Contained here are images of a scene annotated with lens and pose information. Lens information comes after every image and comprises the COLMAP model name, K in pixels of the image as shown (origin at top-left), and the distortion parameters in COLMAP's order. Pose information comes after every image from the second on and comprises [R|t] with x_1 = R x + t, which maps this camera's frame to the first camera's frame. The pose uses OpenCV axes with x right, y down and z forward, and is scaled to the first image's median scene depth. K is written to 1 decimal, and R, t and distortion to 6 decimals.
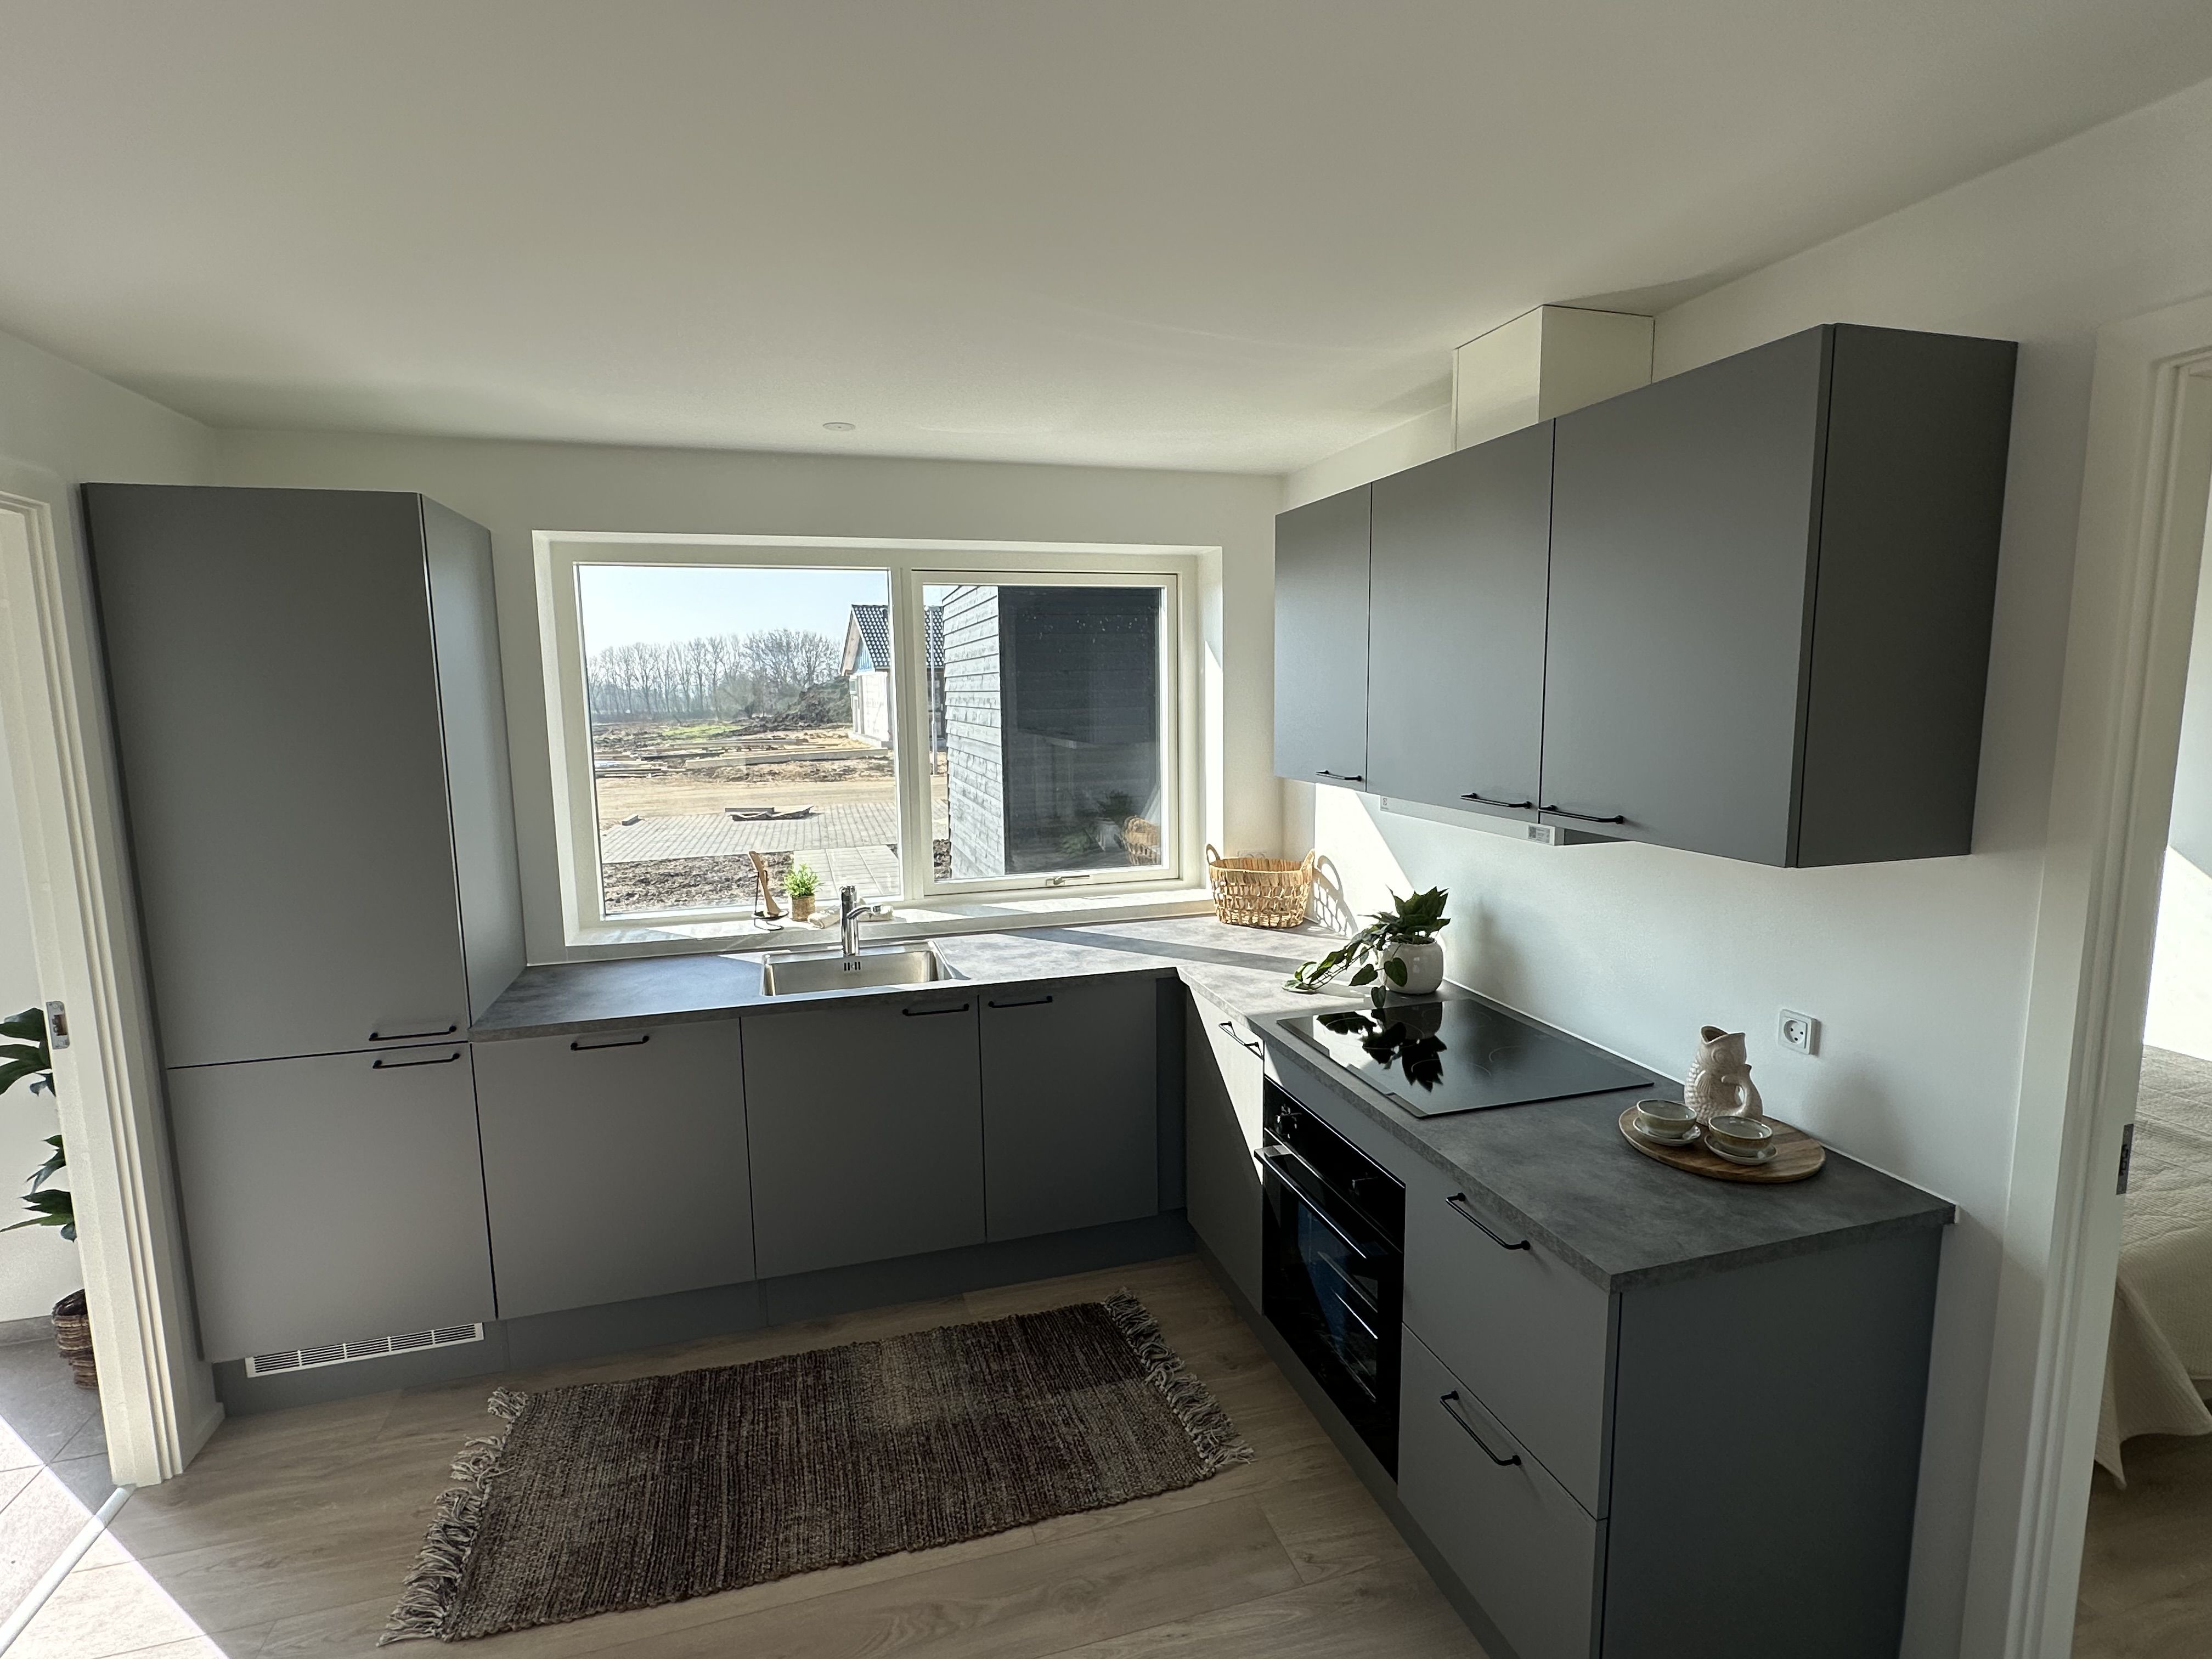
lens RADIAL K [[1082.9, 0, 1106.0], [0, 1082.9, 829.5], [0, 0, 1]] dist [-0.000069, -0.000085]
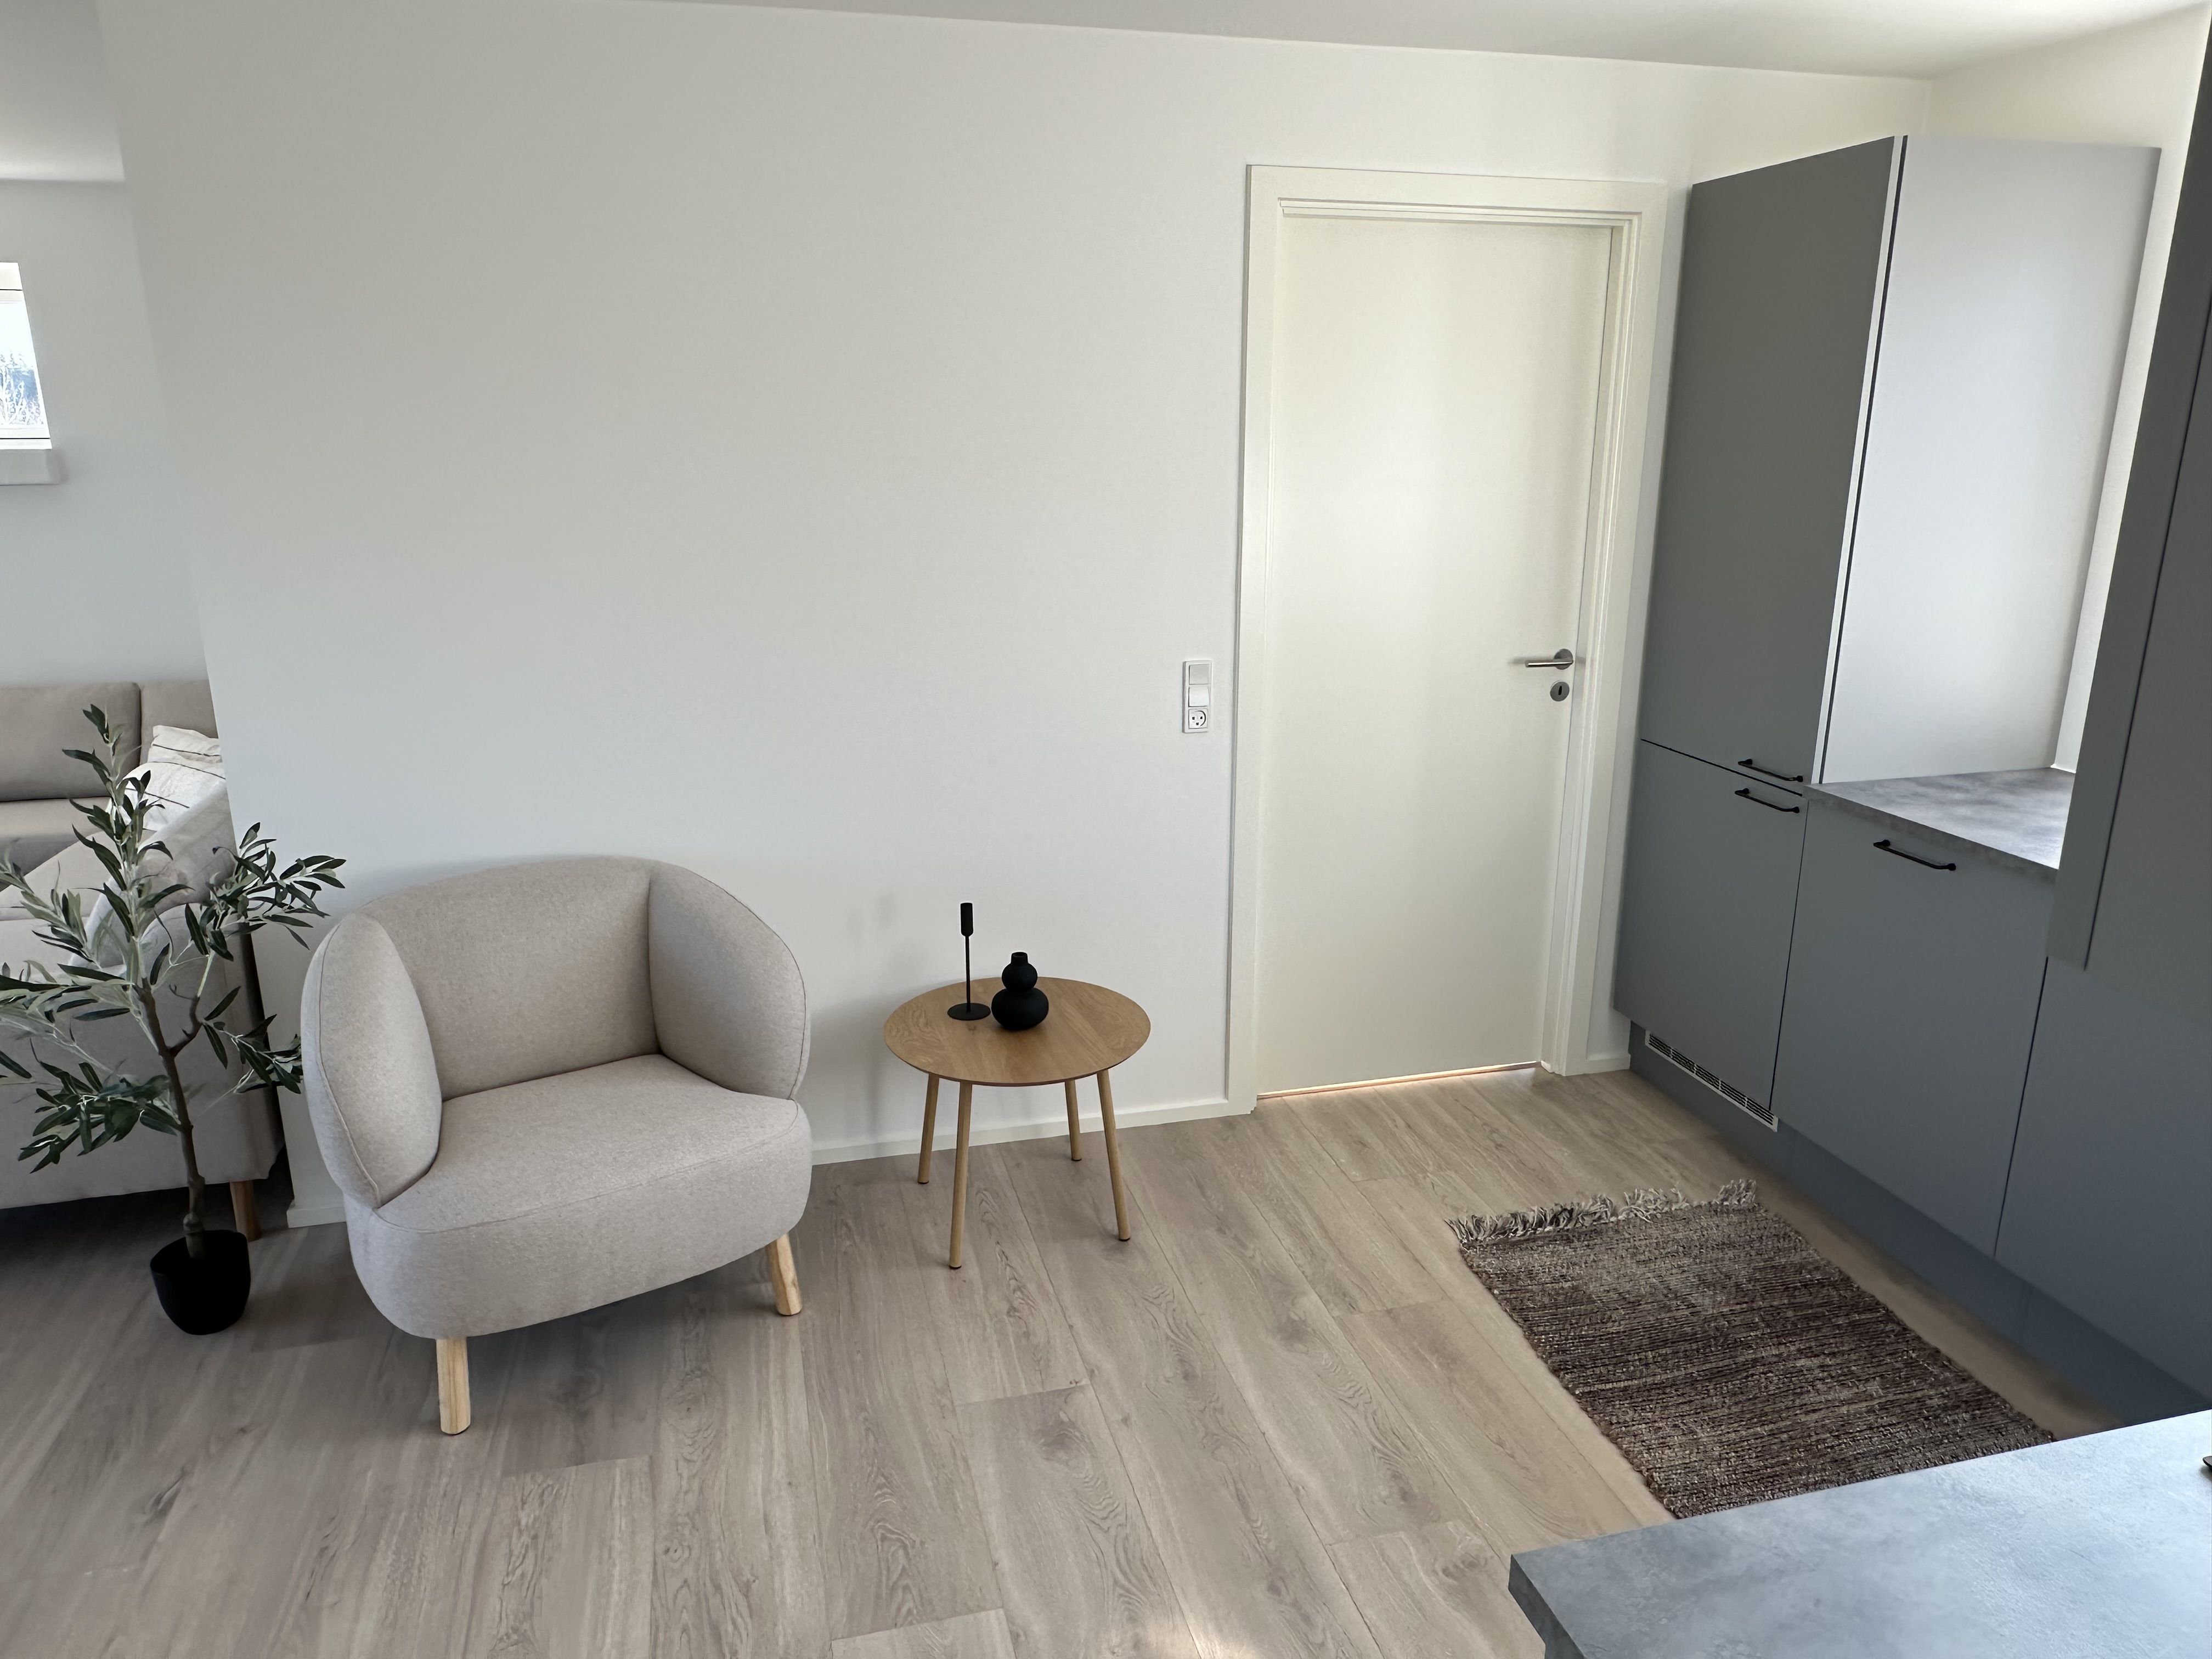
lens RADIAL K [[1478.3, 0, 1106.0], [0, 1478.3, 829.5], [0, 0, 1]] dist [0.002306, 0.001924]
pose [[-0.035921, 0.280776, -0.959101, 0.649887], [-0.134930, 0.949570, 0.283039, -0.047852], [0.990204, 0.139579, 0.003776, 0.479917]]
